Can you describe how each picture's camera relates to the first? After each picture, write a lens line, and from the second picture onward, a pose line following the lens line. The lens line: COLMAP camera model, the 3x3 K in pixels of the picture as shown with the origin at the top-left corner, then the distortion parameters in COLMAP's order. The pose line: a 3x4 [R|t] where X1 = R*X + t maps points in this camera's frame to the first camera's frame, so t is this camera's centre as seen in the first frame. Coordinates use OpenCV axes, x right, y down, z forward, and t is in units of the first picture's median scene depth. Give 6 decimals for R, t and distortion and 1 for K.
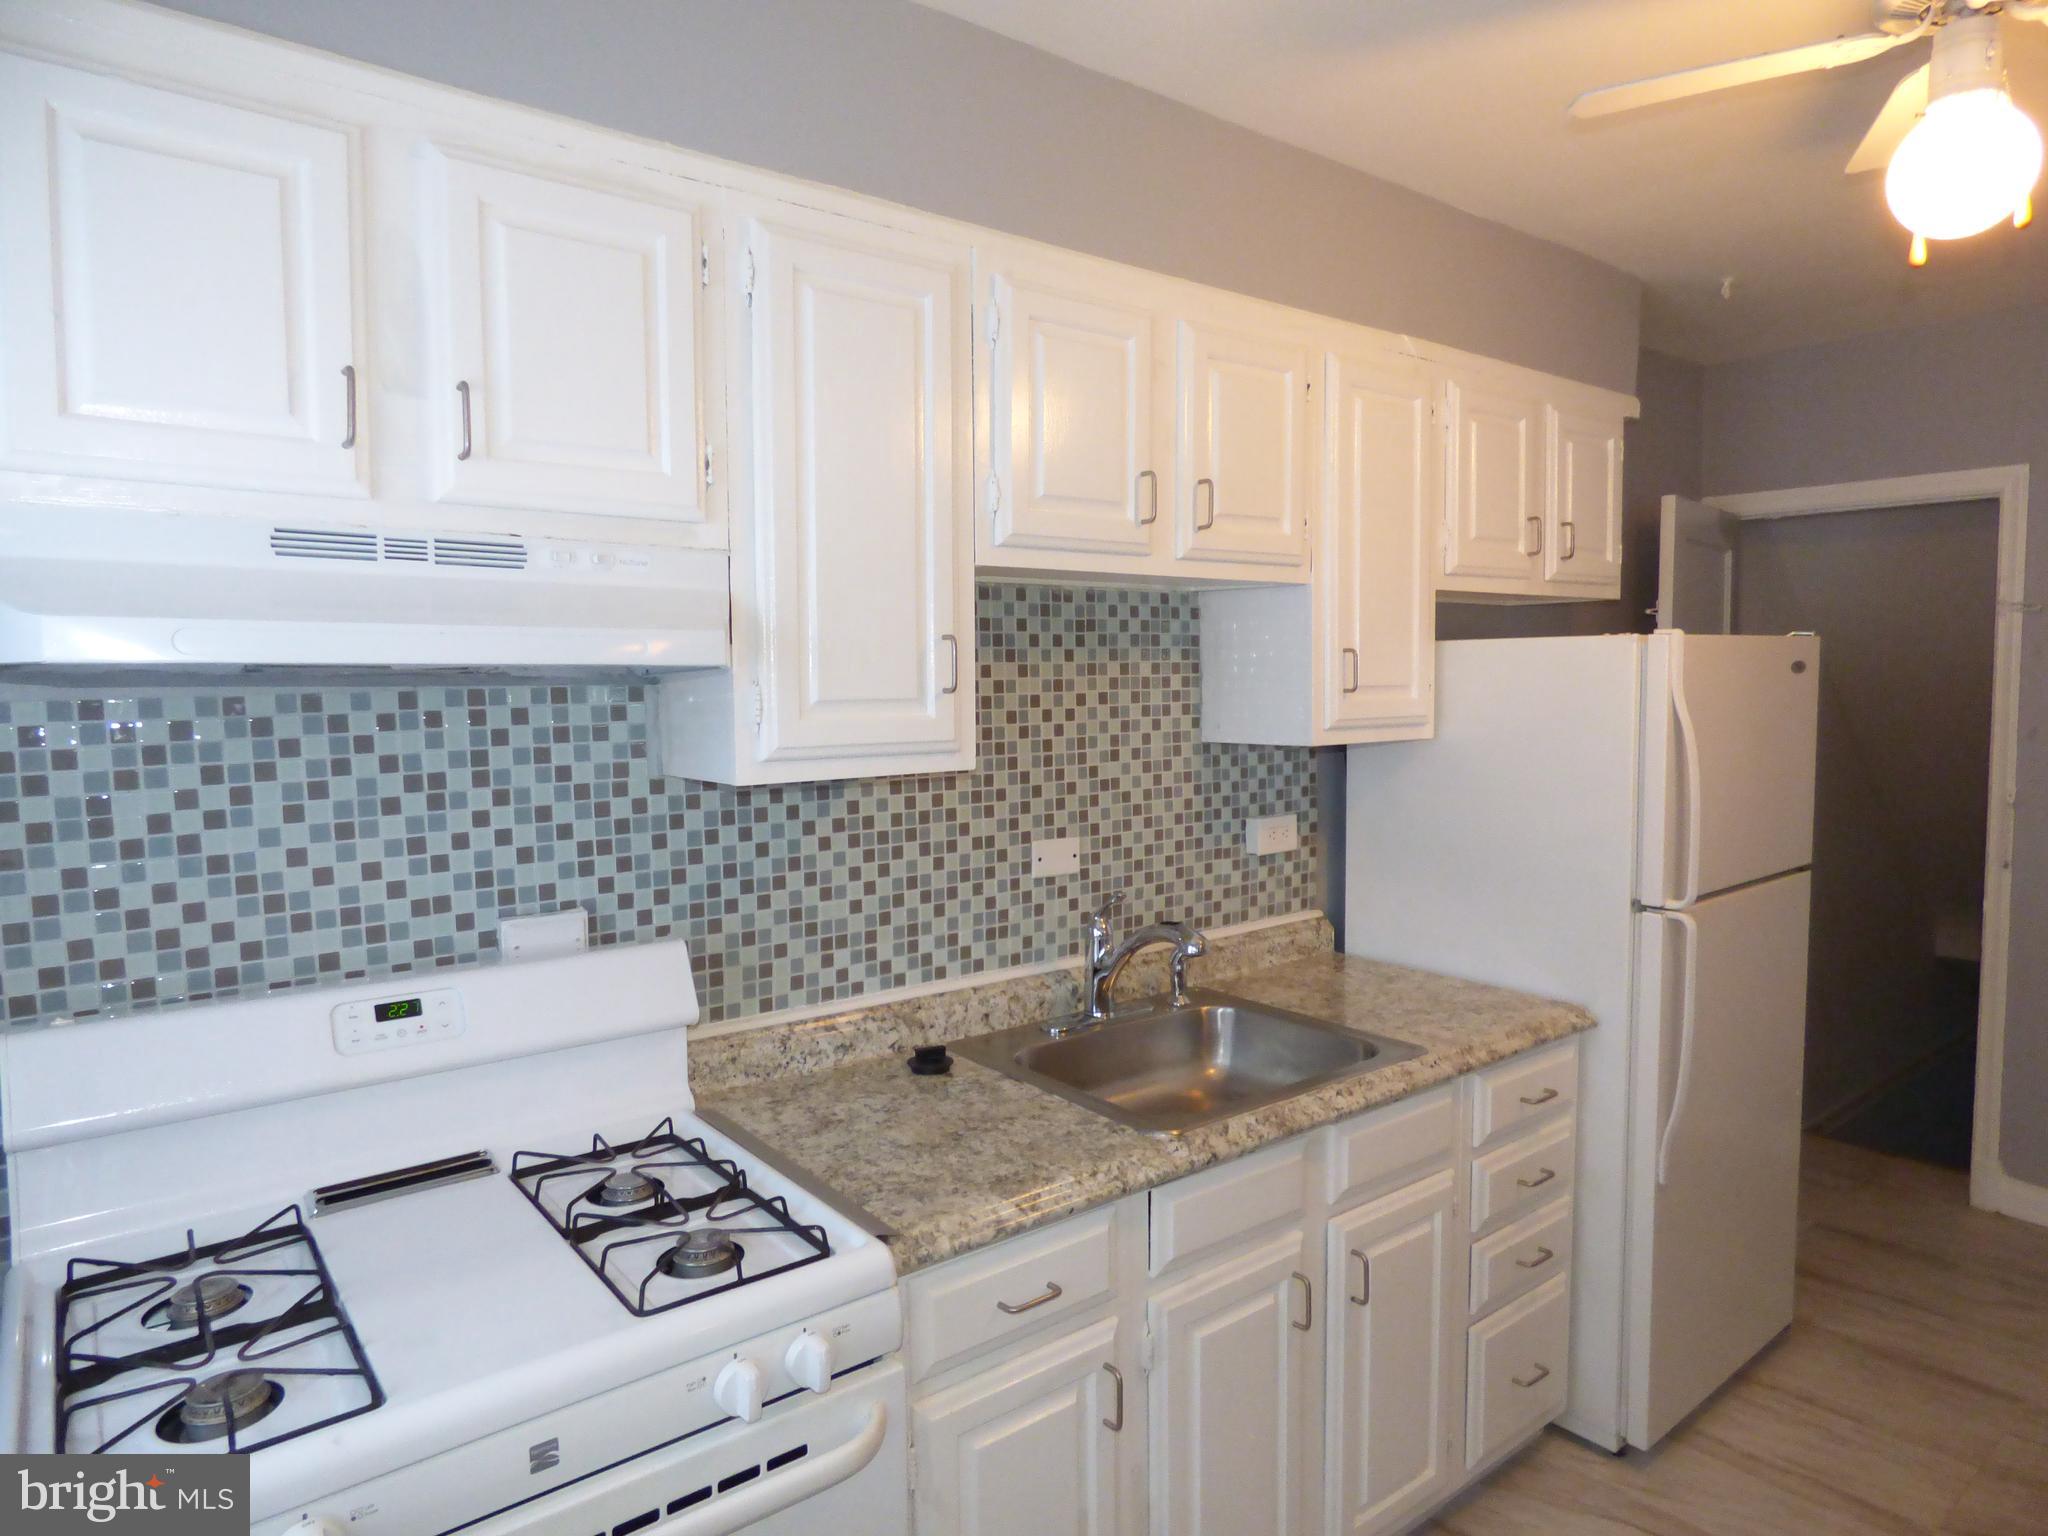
lens RADIAL K [[1226.7, 0, 1023.6], [0, 1226.7, 756.9], [0, 0, 1]] dist [-0.022757, 0.020746]
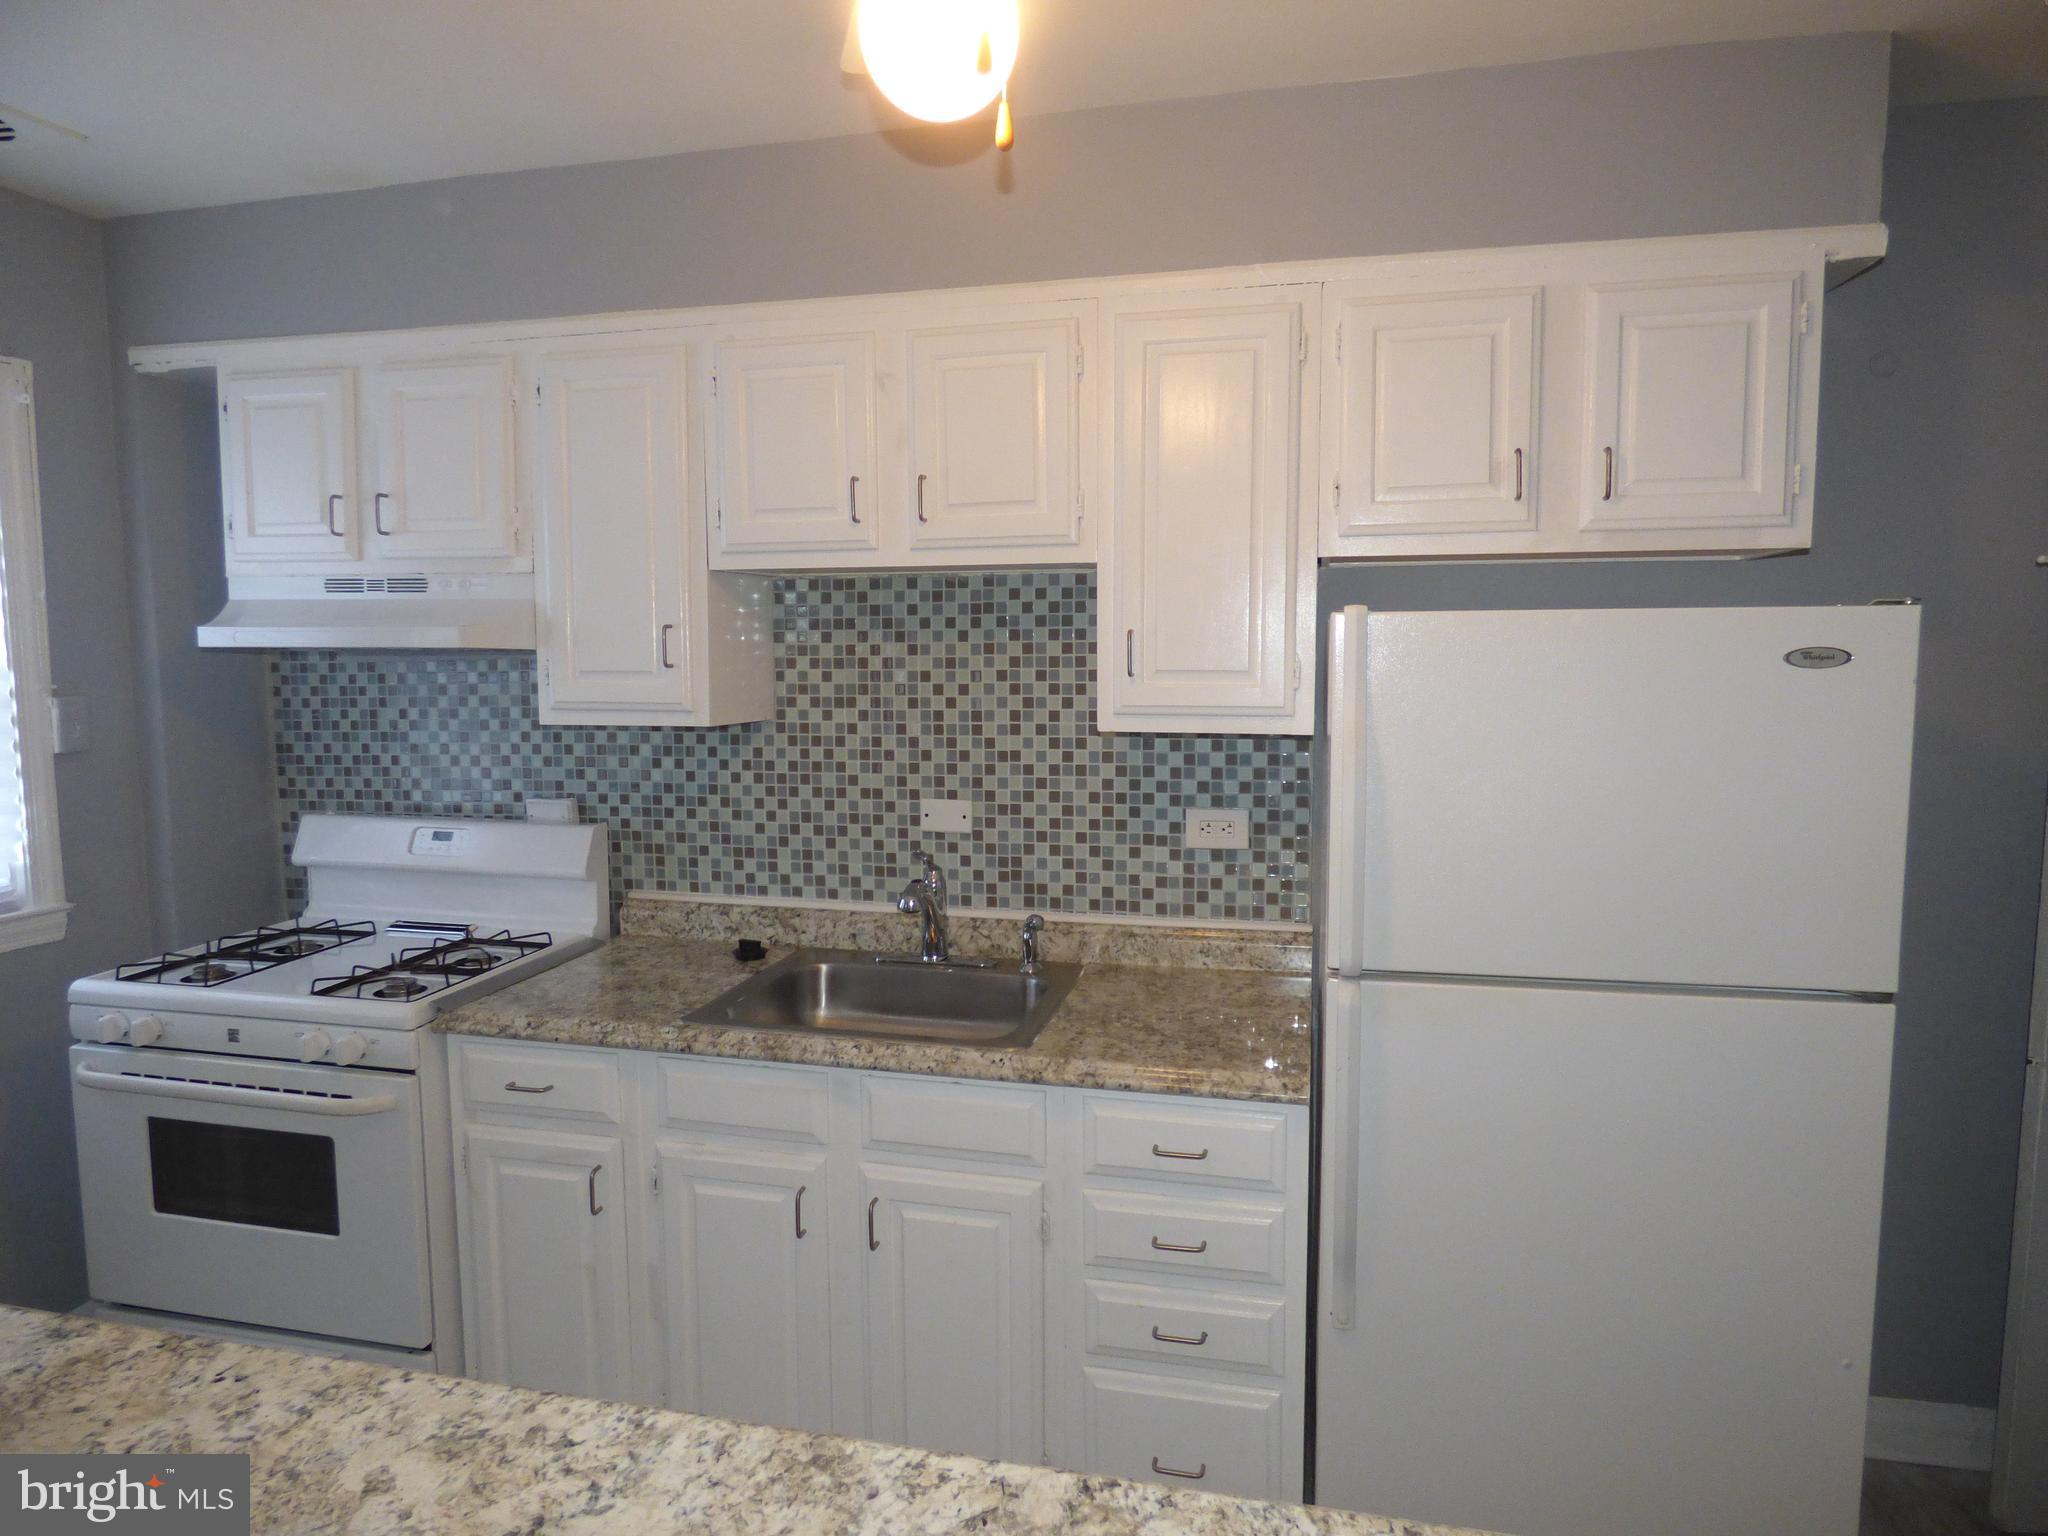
lens RADIAL K [[1226.7, 0, 1023.6], [0, 1226.7, 756.9], [0, 0, 1]] dist [-0.022757, 0.020746]
pose [[0.627287, 0.079008, -0.774770, 0.989117], [-0.054868, 0.996852, 0.057232, -0.042505], [0.776853, 0.006609, 0.629648, 0.365331]]
